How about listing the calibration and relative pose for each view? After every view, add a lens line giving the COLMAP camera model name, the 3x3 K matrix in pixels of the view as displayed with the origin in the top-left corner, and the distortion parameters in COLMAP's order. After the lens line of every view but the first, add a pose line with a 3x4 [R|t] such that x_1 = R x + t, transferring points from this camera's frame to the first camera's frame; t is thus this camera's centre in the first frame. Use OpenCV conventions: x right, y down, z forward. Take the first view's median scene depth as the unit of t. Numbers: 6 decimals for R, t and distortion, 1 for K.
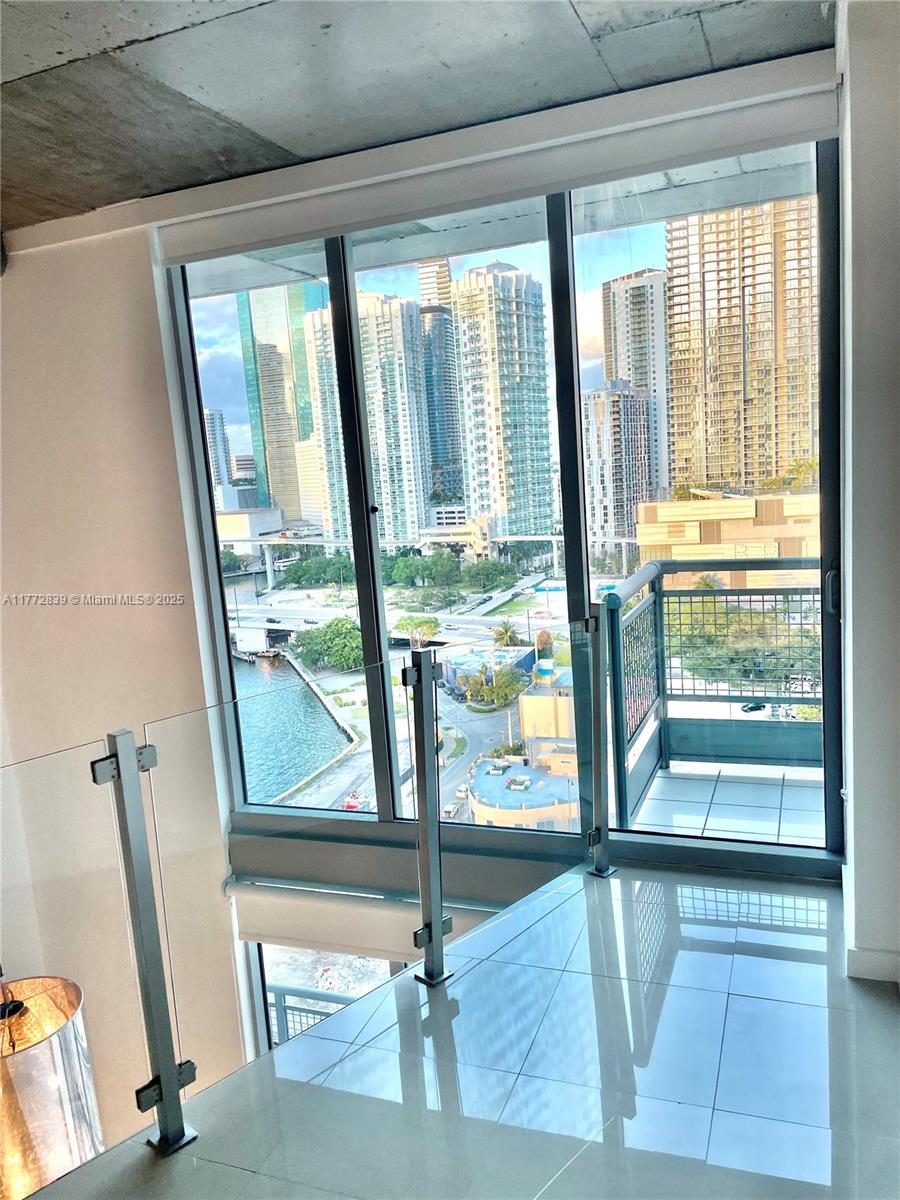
lens RADIAL K [[908.6, 0, 443.9], [0, 908.6, 610.3], [0, 0, 1]] dist [0.090208, -0.124582]
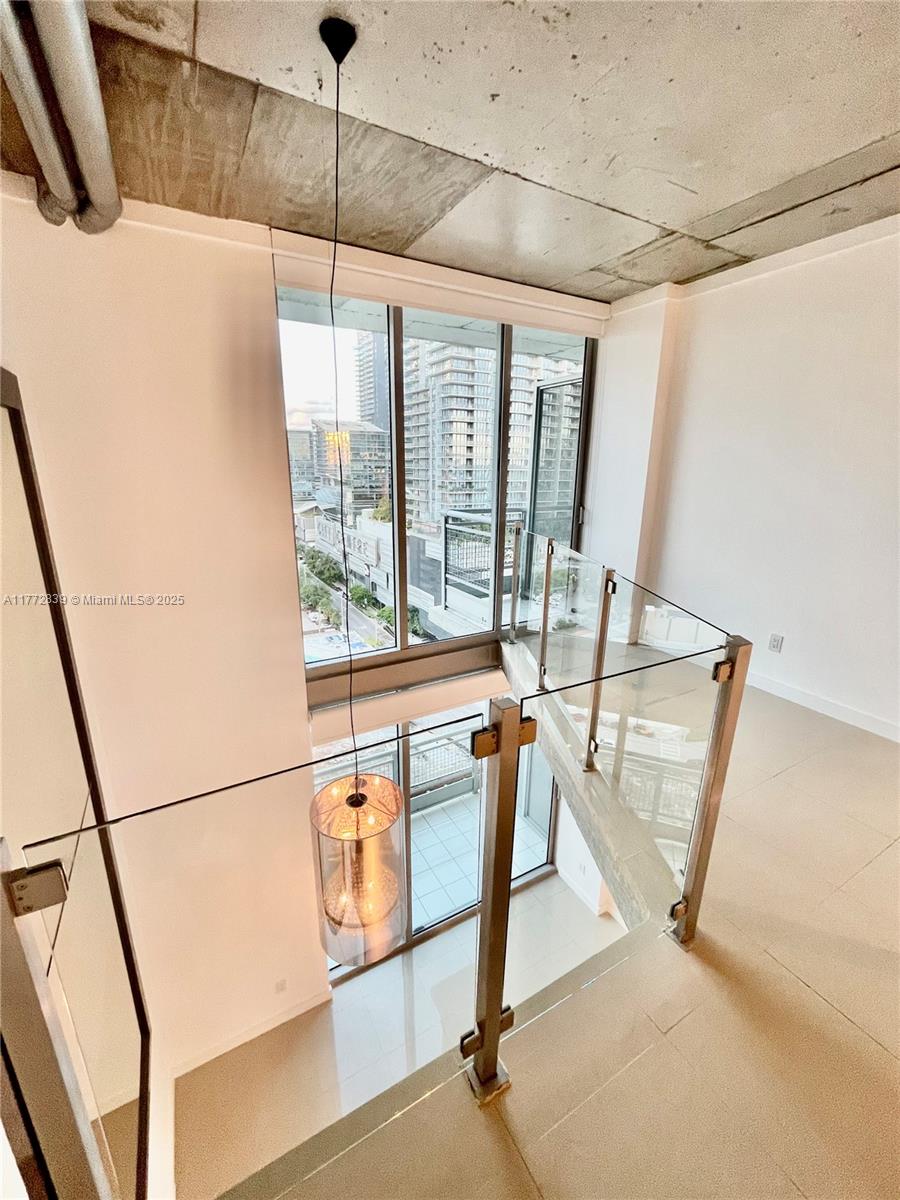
lens RADIAL K [[487.1, 0, 454.4], [0, 487.1, 598.7], [0, 0, 1]] dist [-0.000831, -0.000233]
pose [[0.633265, -0.128612, 0.763174, -0.650225], [0.065583, 0.991466, 0.112665, 0.026261], [-0.771151, -0.021296, 0.636296, 0.273927]]
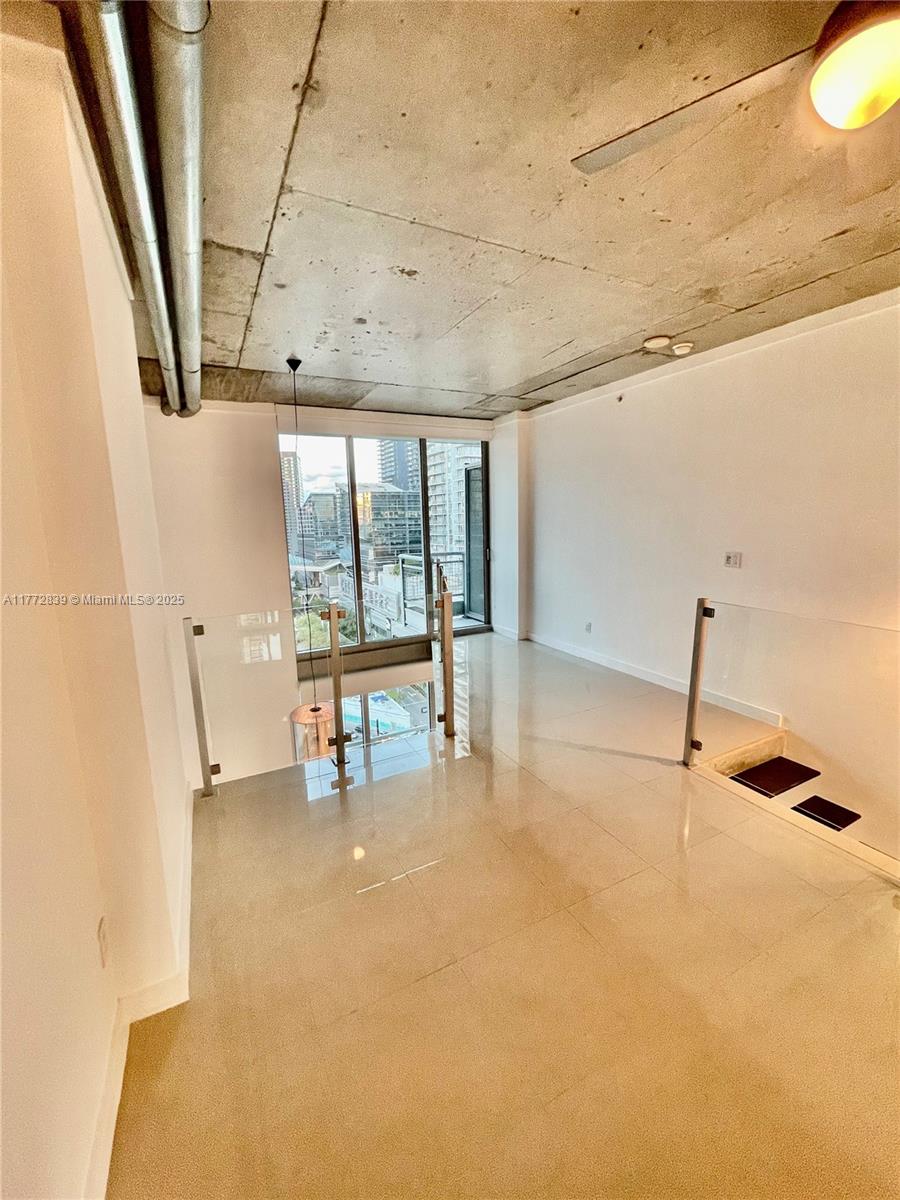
lens RADIAL K [[485.1, 0, 452.4], [0, 485.1, 598.9], [0, 0, 1]] dist [-0.000777, -0.000081]
pose [[0.667363, -0.064210, 0.741959, -0.857627], [0.094132, 0.995559, 0.001488, 0.106220], [-0.738759, 0.068849, 0.670443, -0.171294]]
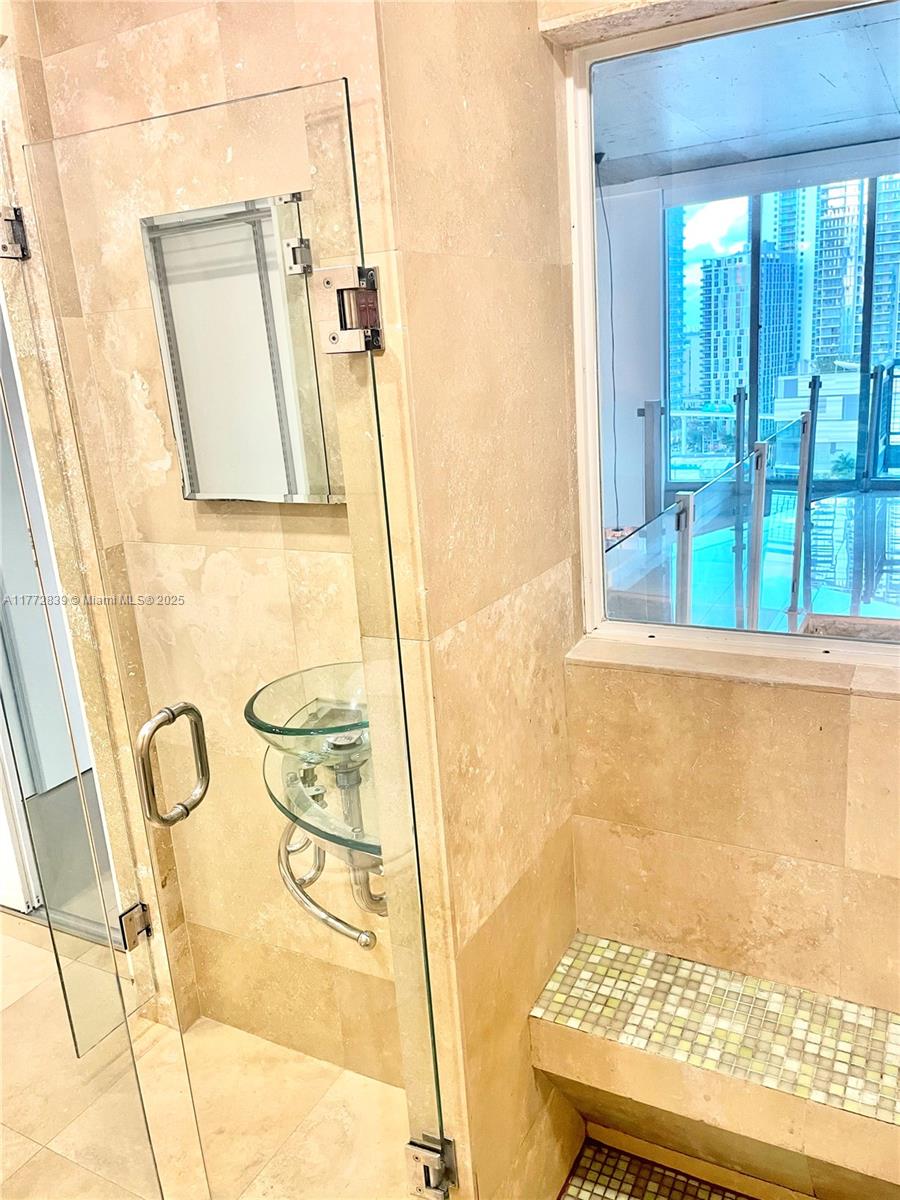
lens RADIAL K [[903.8, 0, 455.8], [0, 903.8, 594.3], [0, 0, 1]] dist [0.084275, -0.116223]
pose [[0.992784, 0.033692, -0.115089, -0.434803], [-0.019872, 0.992673, 0.119183, 0.225535], [0.118261, -0.116035, 0.986180, -1.051432]]
